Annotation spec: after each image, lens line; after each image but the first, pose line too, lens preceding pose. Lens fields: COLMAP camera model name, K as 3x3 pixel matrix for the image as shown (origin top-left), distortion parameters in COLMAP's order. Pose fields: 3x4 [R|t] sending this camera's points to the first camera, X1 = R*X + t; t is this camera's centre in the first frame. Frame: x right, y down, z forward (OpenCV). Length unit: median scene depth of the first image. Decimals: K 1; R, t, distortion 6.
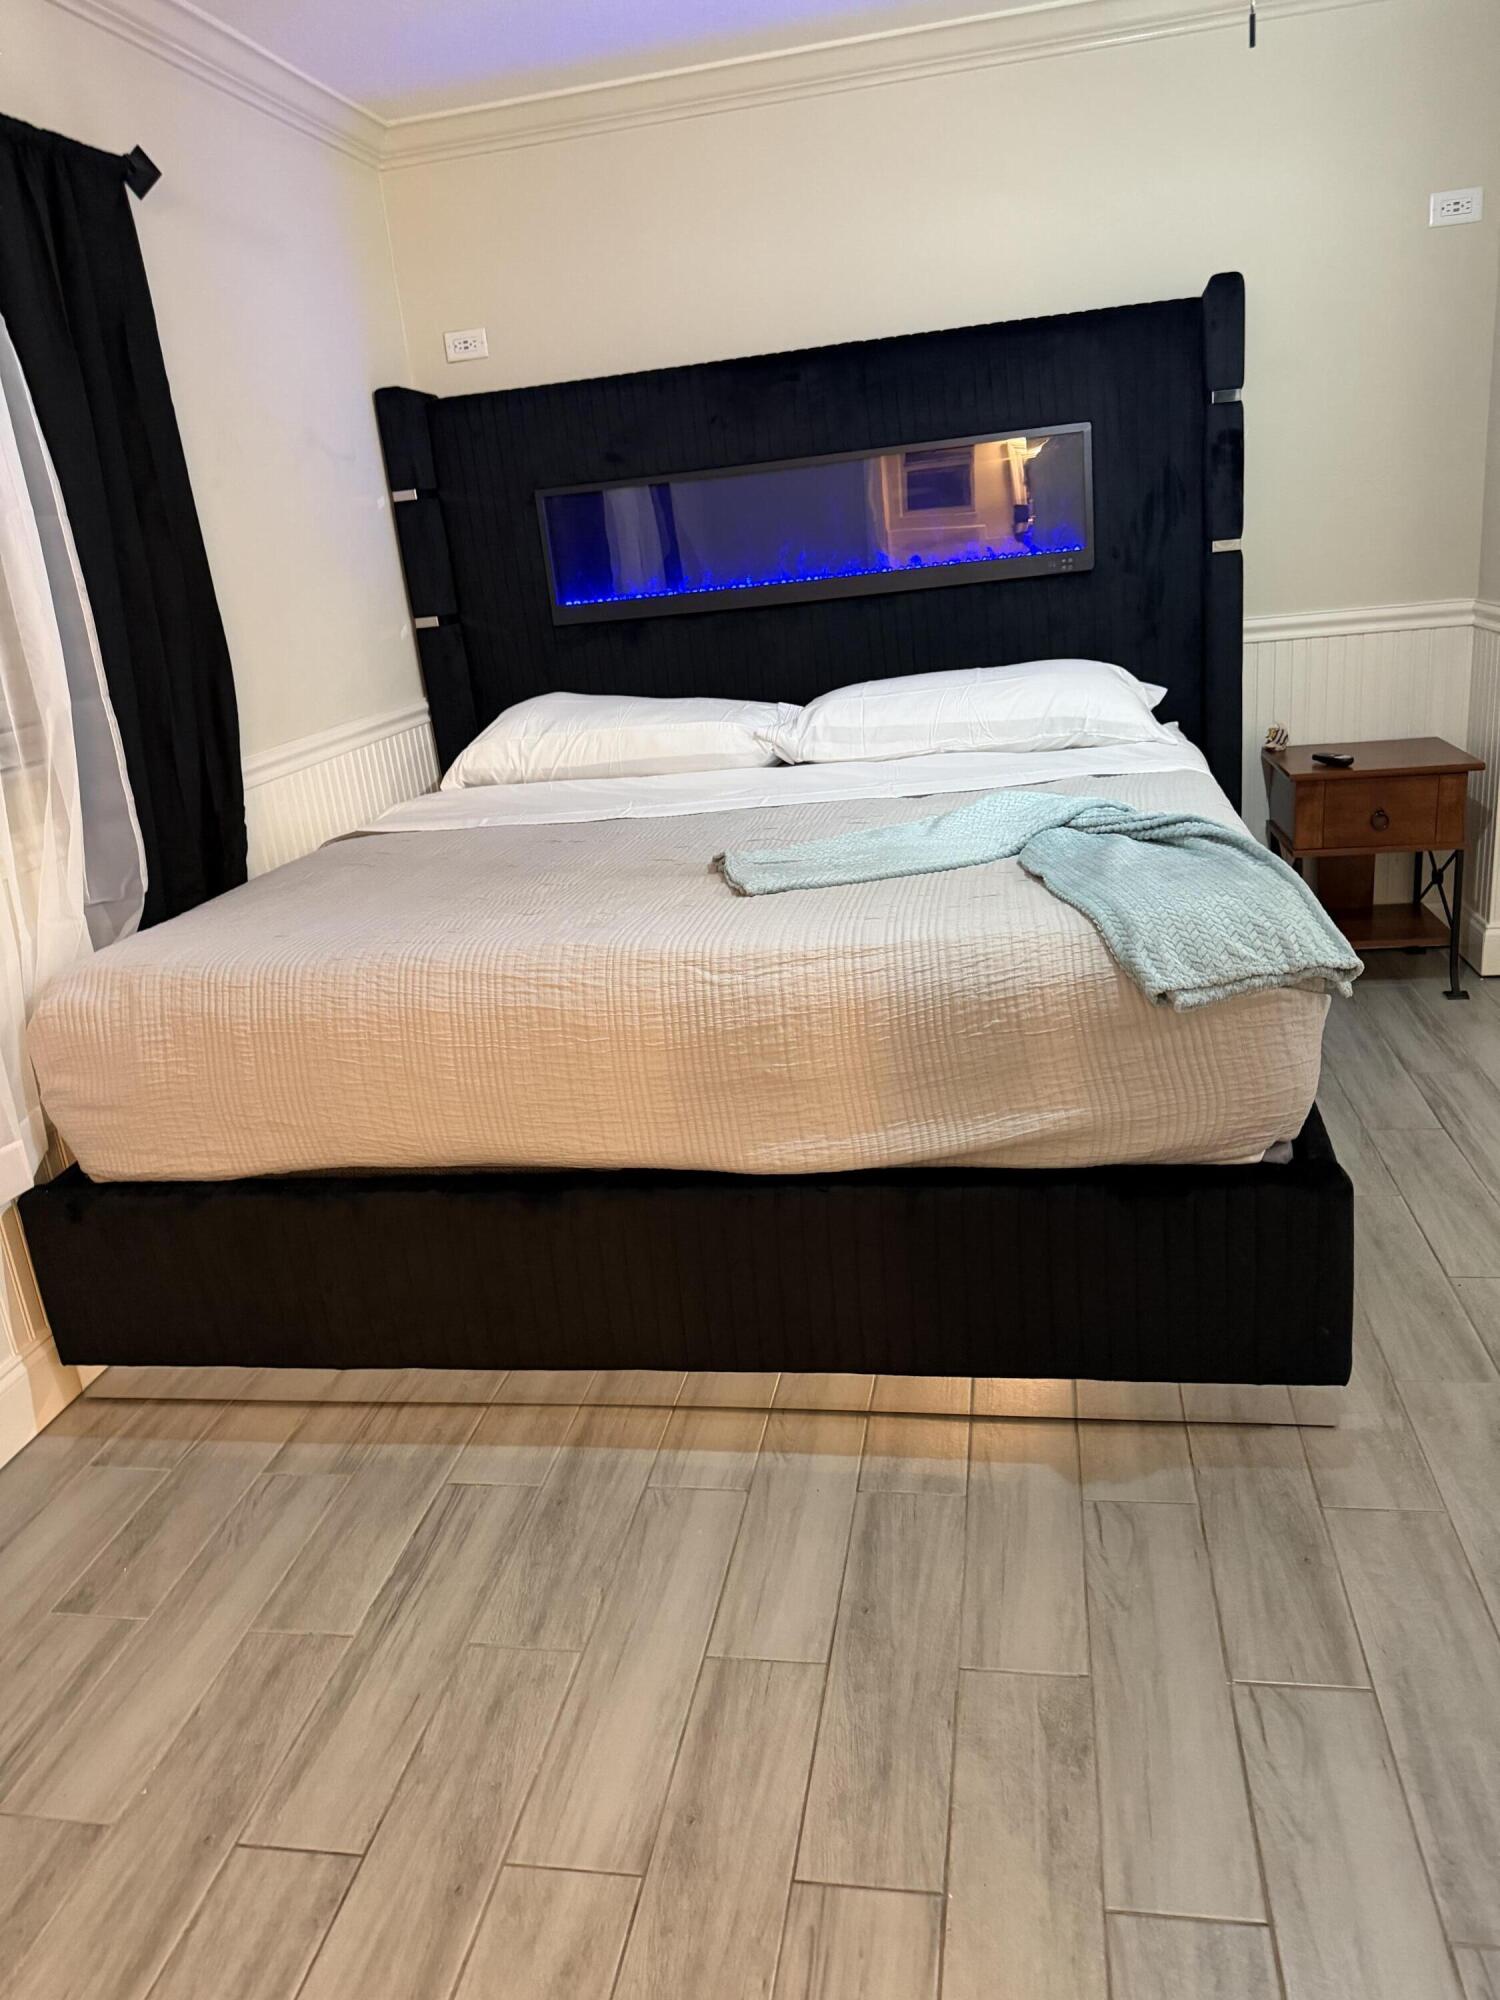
lens RADIAL K [[1420.0, 0, 754.6], [0, 1420.0, 983.4], [0, 0, 1]] dist [0.027261, -0.040539]
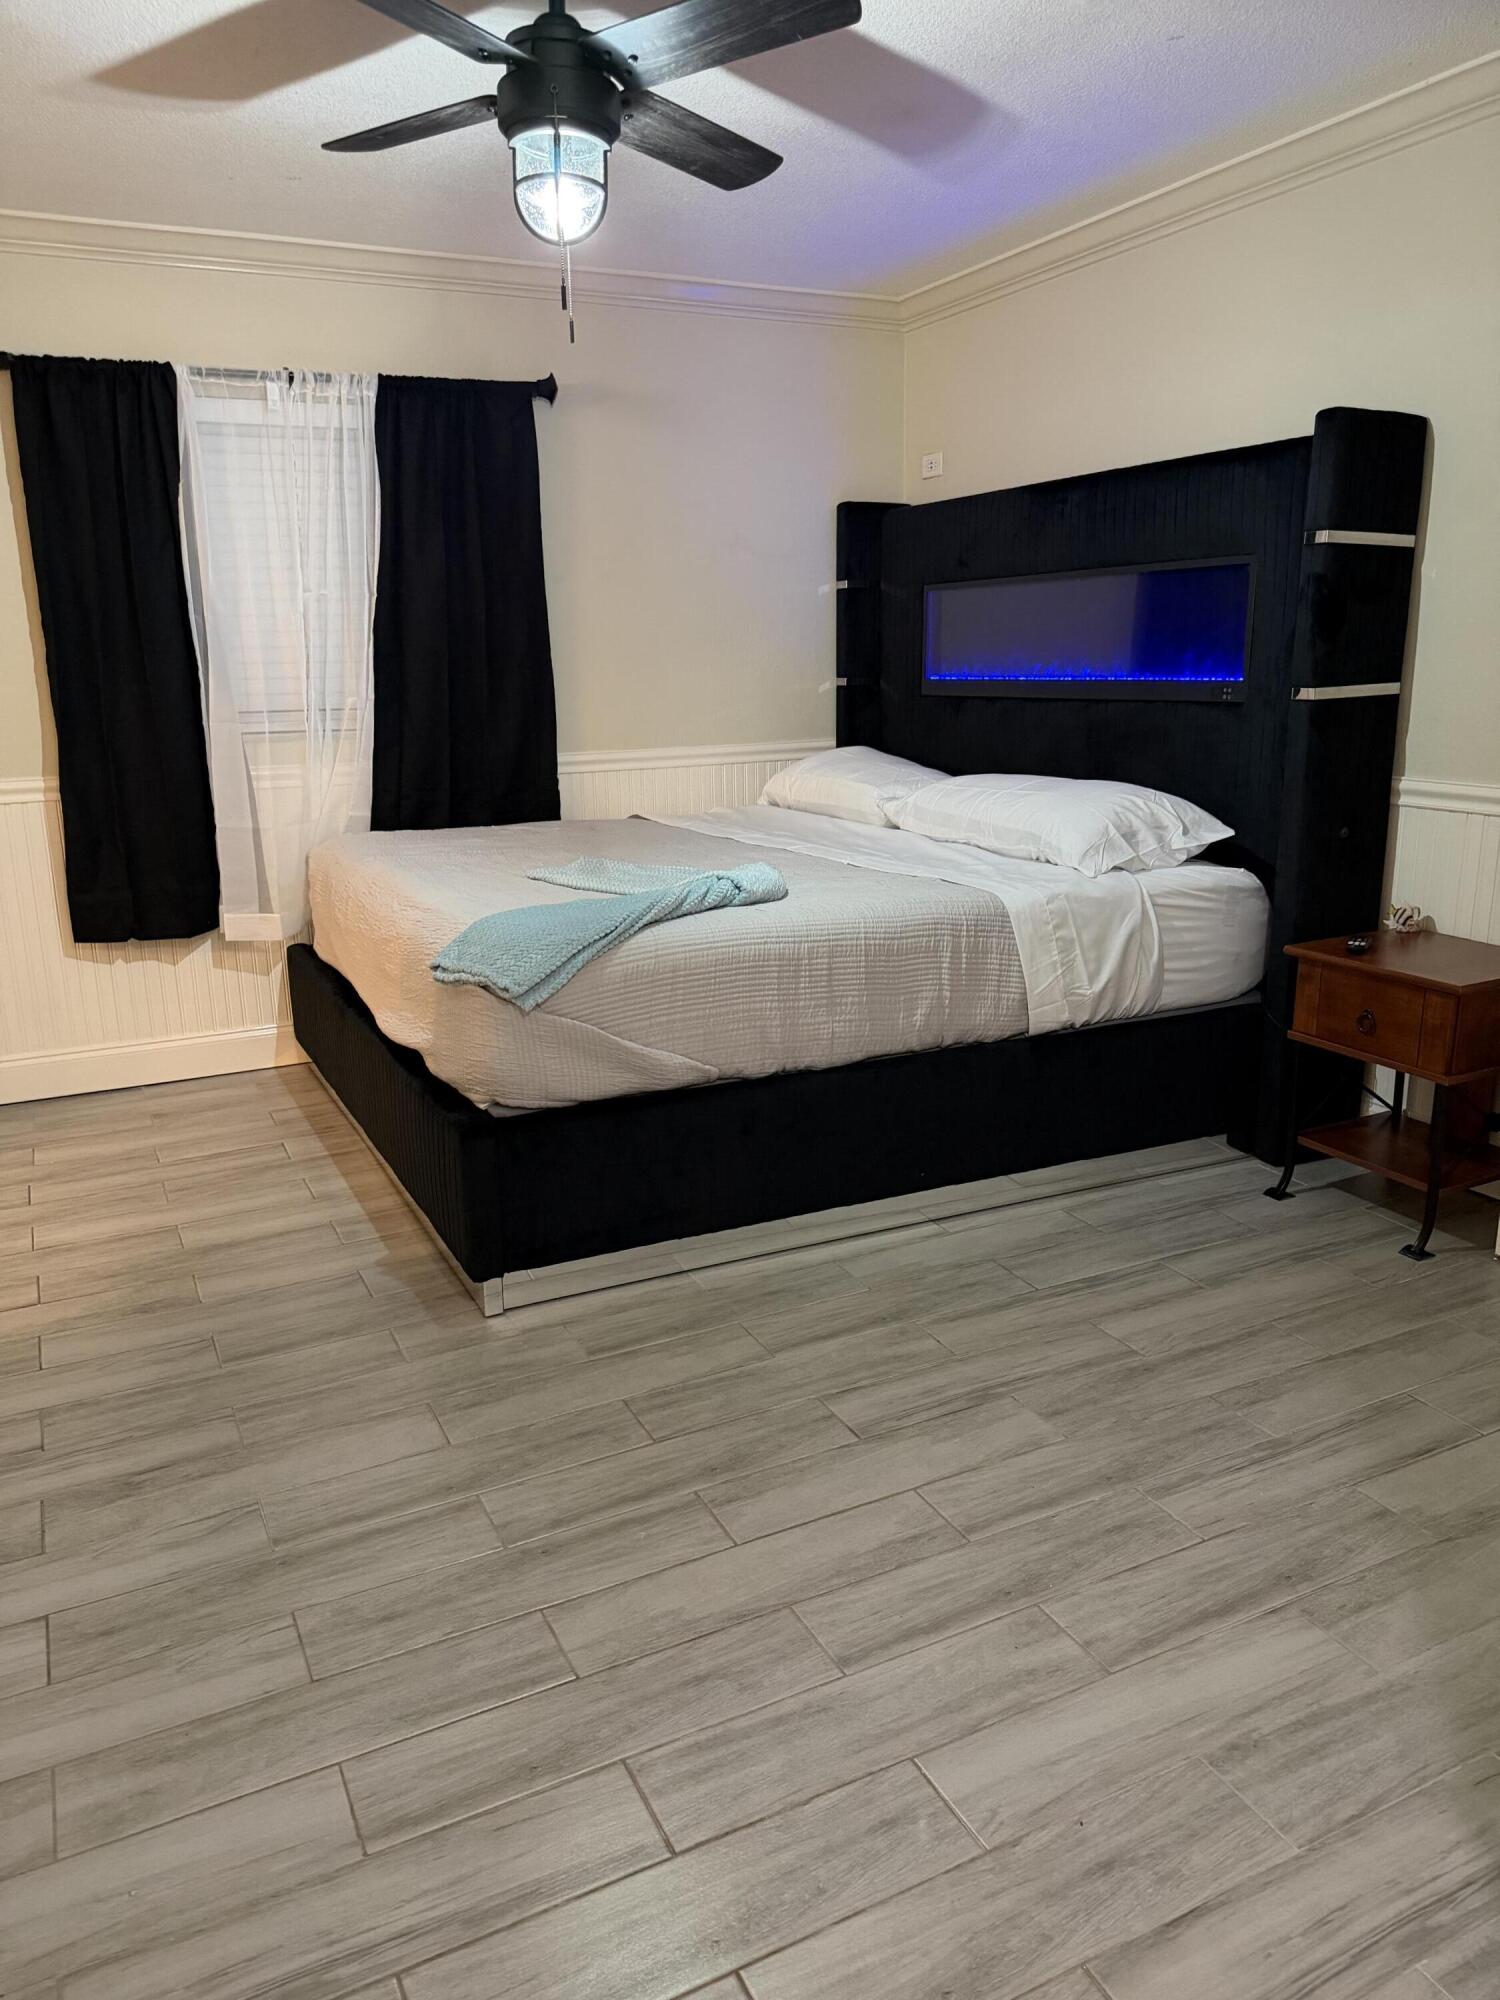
lens RADIAL K [[1420.0, 0, 757.4], [0, 1420.0, 1015.4], [0, 0, 1]] dist [0.027261, -0.040539]
pose [[0.597315, 0.287678, -0.748636, 1.161939], [-0.281707, 0.949233, 0.139995, -0.182249], [0.750903, 0.127275, 0.648032, 0.204909]]
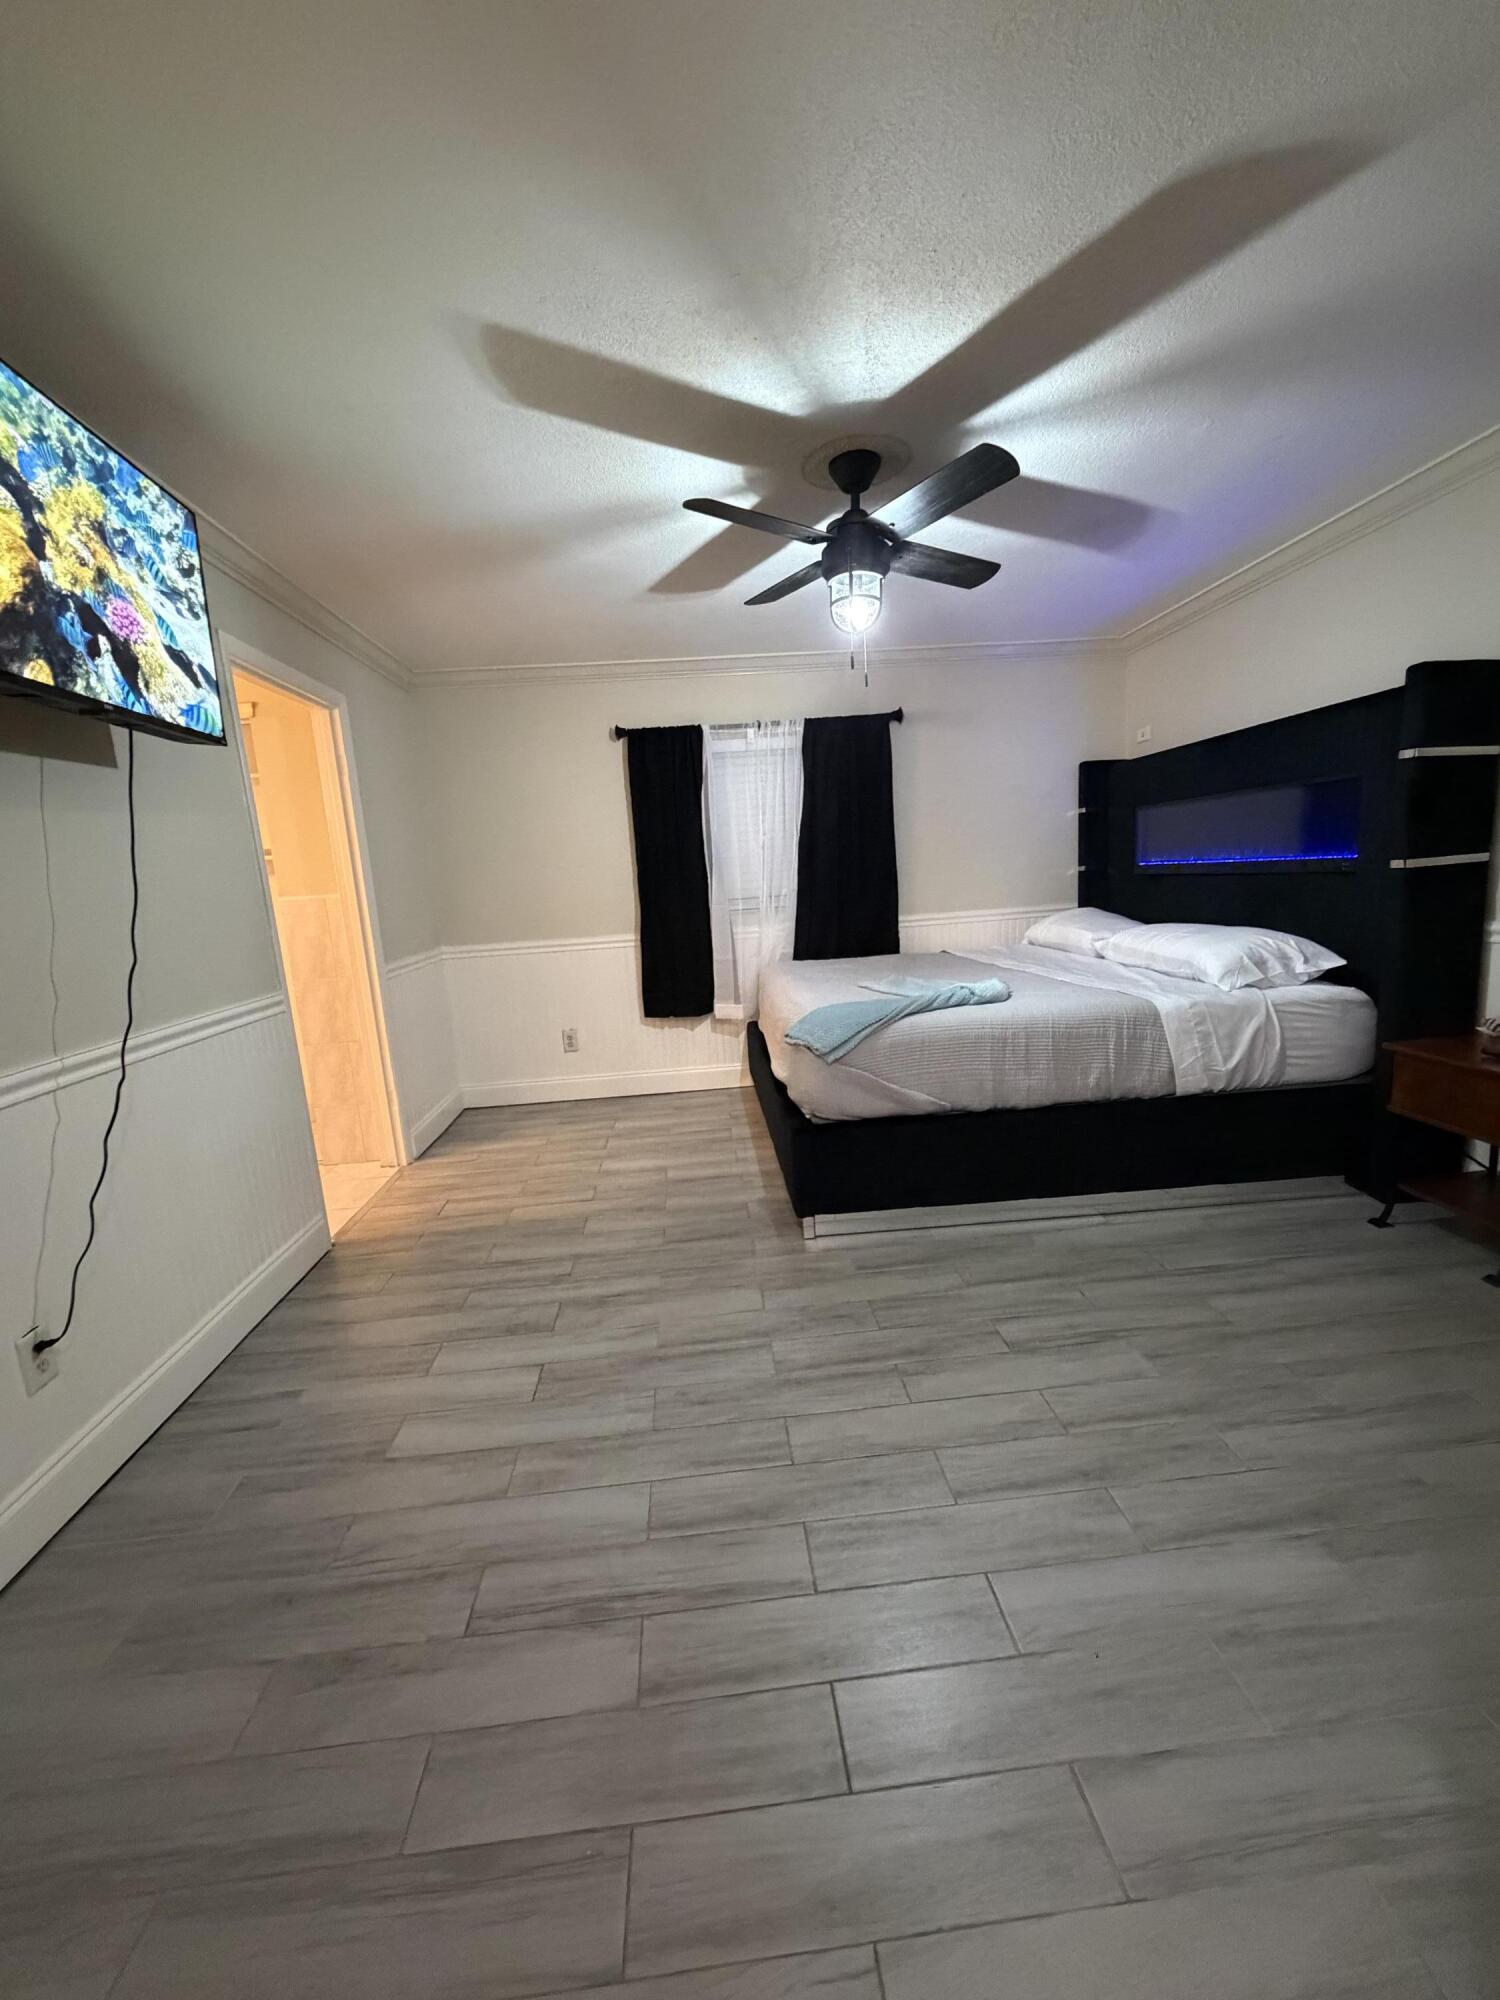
lens RADIAL K [[798.6, 0, 745.3], [0, 798.6, 1009.5], [0, 0, 1]] dist [-0.002143, -0.000569]
pose [[0.251333, 0.245922, -0.936138, 1.188552], [-0.253909, 0.950063, 0.181411, -0.212095], [0.934003, 0.192099, 0.301224, 0.325071]]
